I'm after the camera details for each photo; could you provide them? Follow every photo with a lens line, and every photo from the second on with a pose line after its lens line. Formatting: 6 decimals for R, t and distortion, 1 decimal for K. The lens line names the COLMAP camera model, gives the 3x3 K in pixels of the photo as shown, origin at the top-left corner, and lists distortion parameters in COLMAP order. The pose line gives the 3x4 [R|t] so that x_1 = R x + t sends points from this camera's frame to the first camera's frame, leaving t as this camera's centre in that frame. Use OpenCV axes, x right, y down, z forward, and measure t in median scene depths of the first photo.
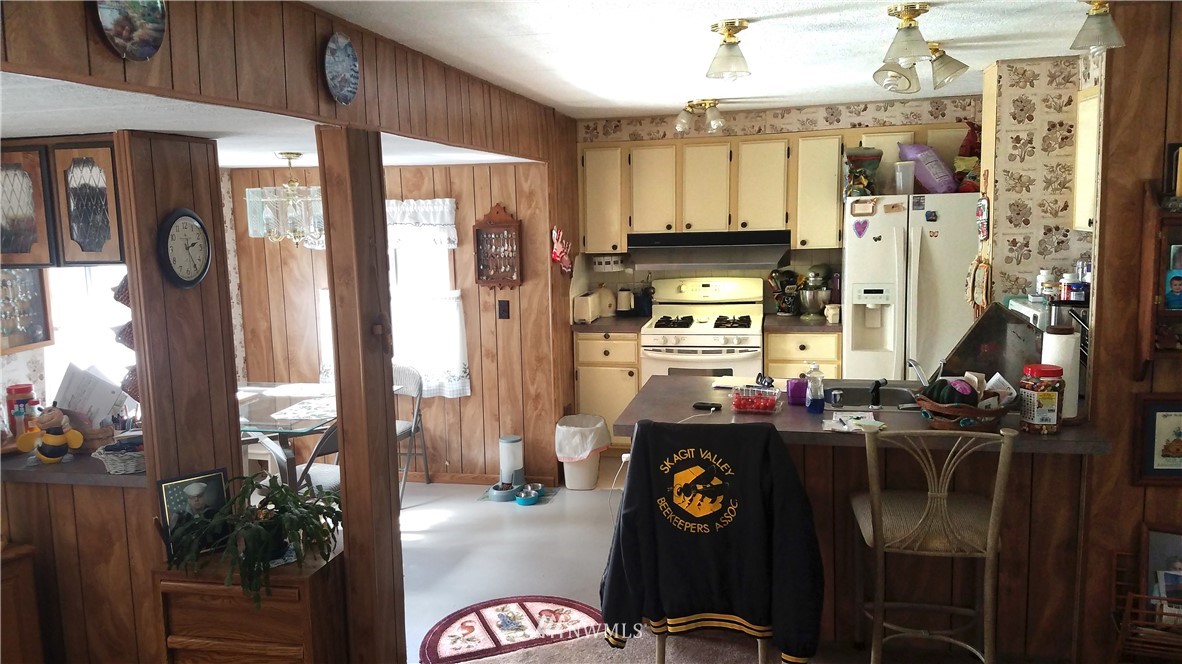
lens RADIAL K [[943.5, 0, 591.0], [0, 943.5, 332.0], [0, 0, 1]] dist [0.177611, -0.324376]
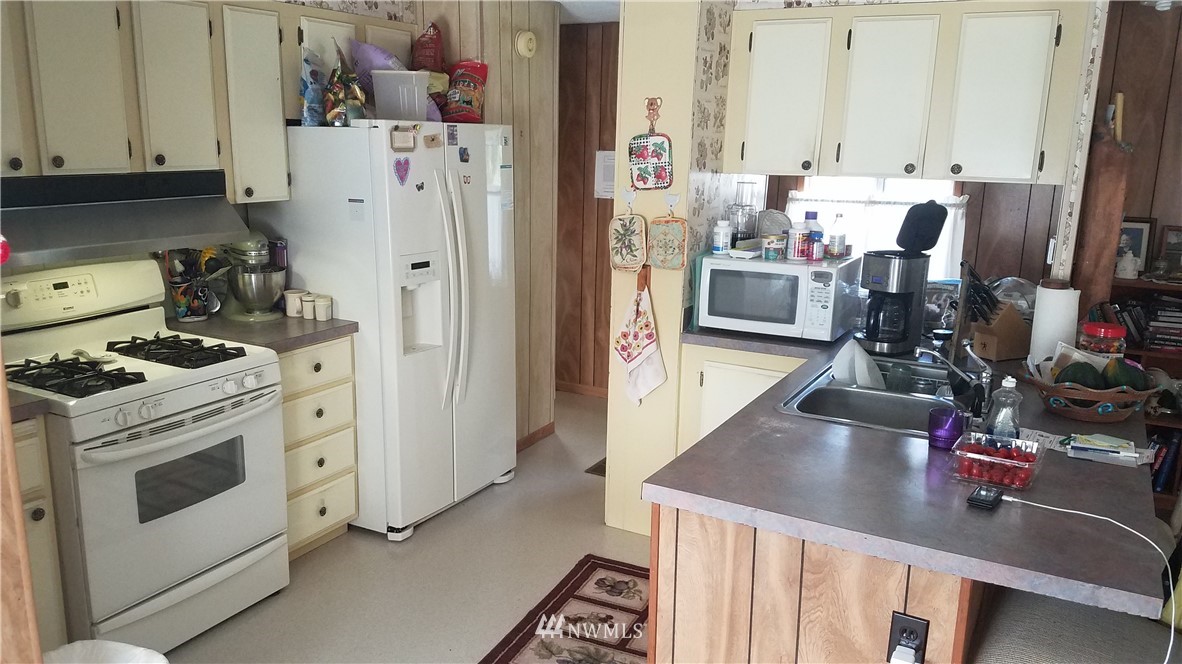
lens RADIAL K [[943.5, 0, 591.0], [0, 943.5, 332.0], [0, 0, 1]] dist [0.177611, -0.324376]
pose [[0.246123, -0.170630, 0.954101, -0.298009], [0.093320, 0.983980, 0.151901, -0.079517], [-0.964736, 0.051650, 0.258104, 0.652610]]
